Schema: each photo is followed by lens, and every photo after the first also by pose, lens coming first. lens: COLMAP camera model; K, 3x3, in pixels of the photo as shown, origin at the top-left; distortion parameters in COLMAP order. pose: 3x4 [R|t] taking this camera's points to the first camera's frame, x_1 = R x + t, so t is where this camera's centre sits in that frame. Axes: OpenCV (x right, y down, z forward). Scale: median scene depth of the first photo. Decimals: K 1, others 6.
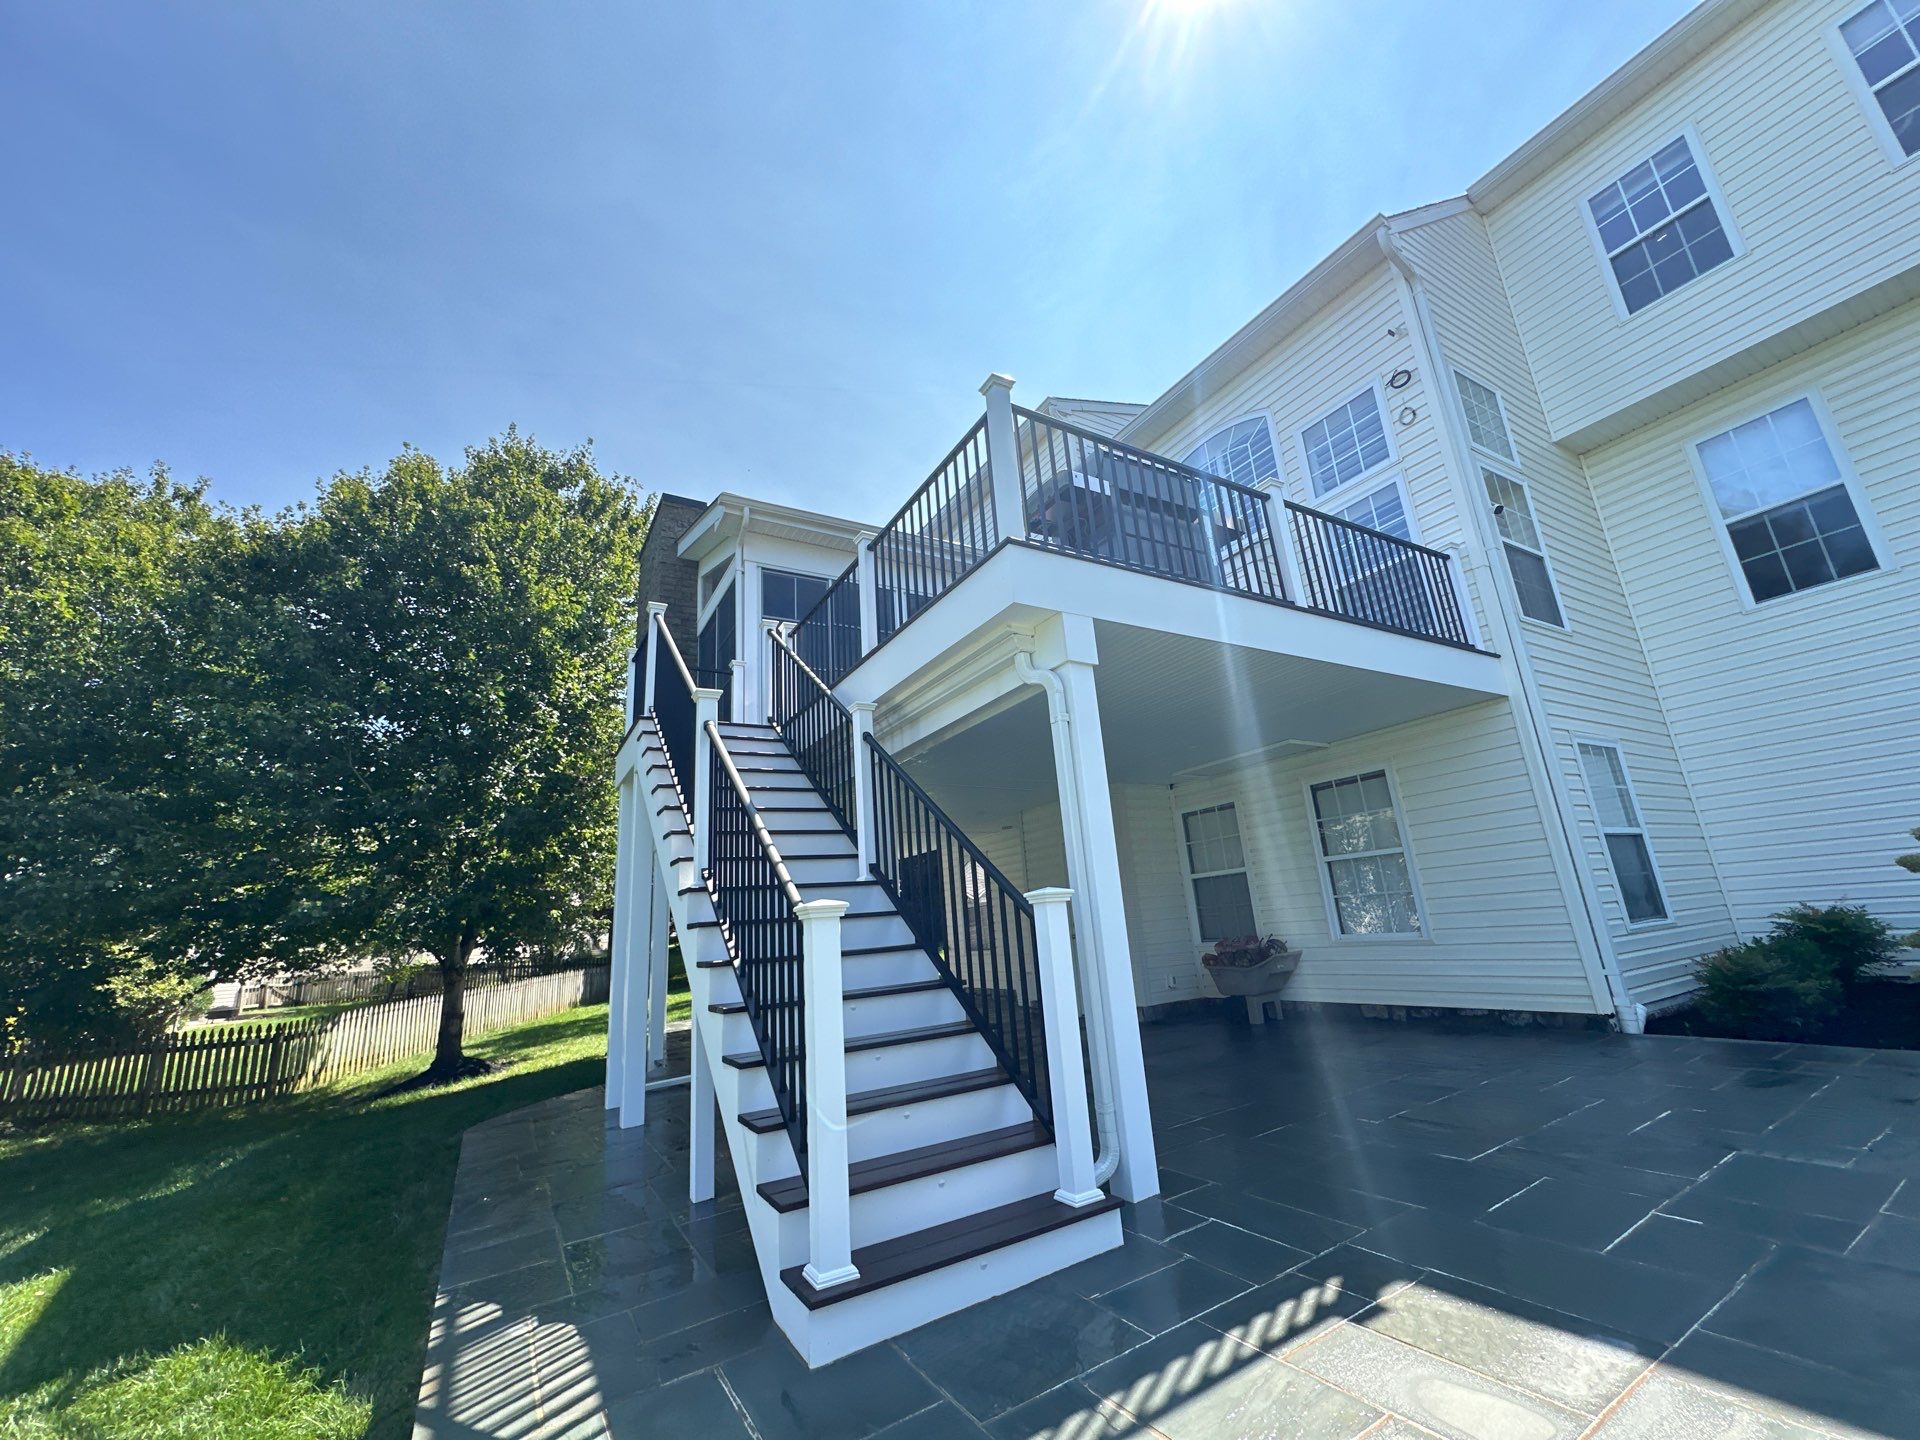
lens RADIAL K [[757.2, 0, 961.7], [0, 757.2, 722.8], [0, 0, 1]] dist [-0.005345, 0.000545]
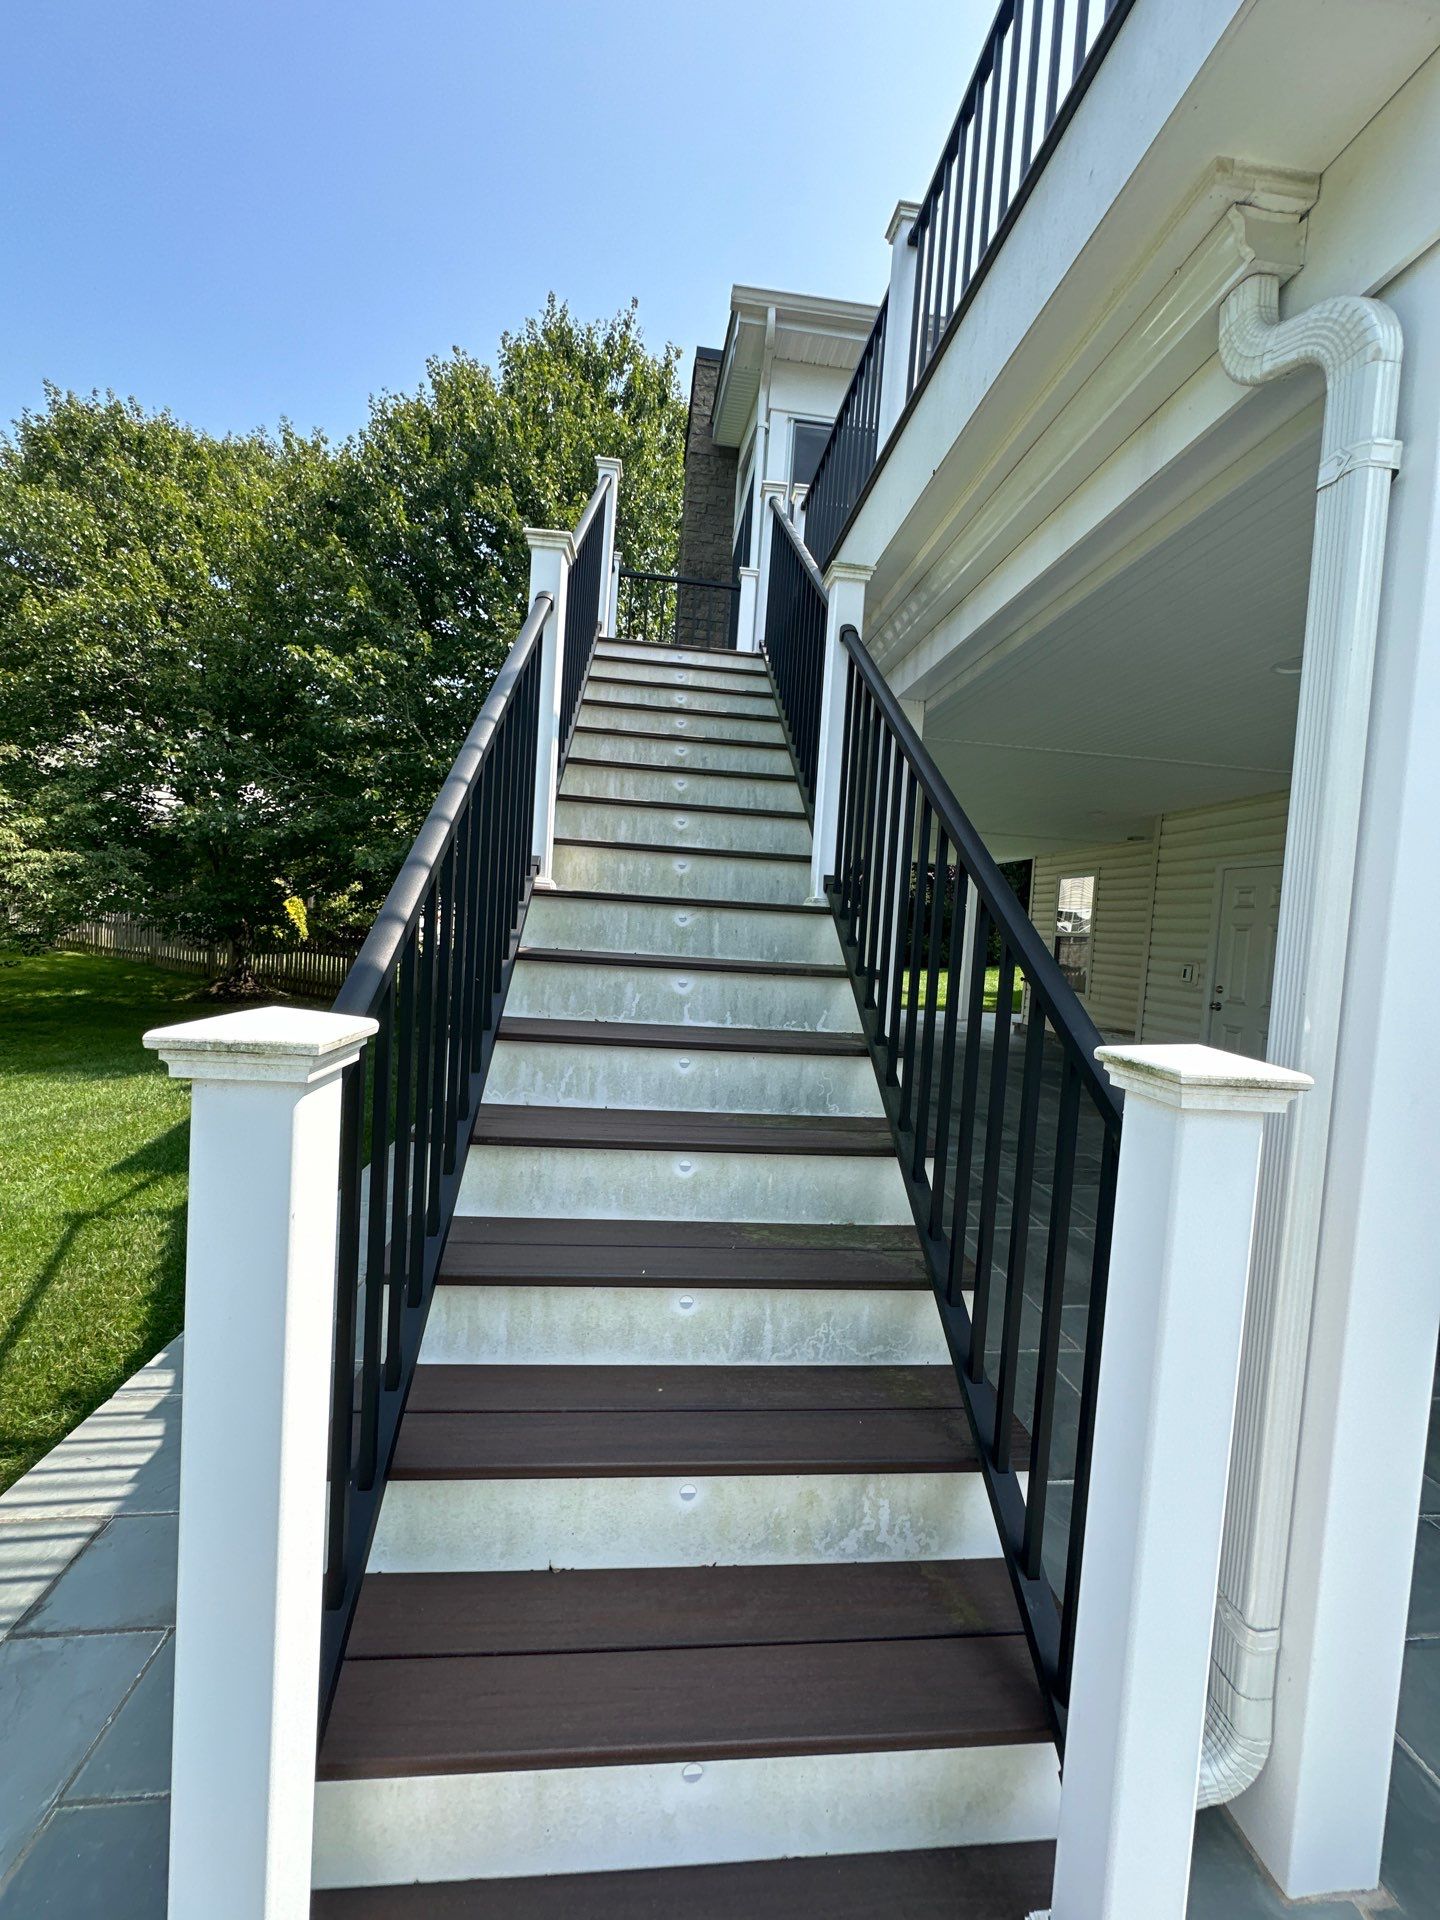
lens RADIAL K [[757.2, 0, 720.6], [0, 757.2, 955.6], [0, 0, 1]] dist [-0.005345, 0.000545]
pose [[0.896649, 0.148879, -0.416961, 0.031865], [-0.012371, 0.949825, 0.312538, 0.047663], [0.442570, -0.275079, 0.853501, 0.324792]]
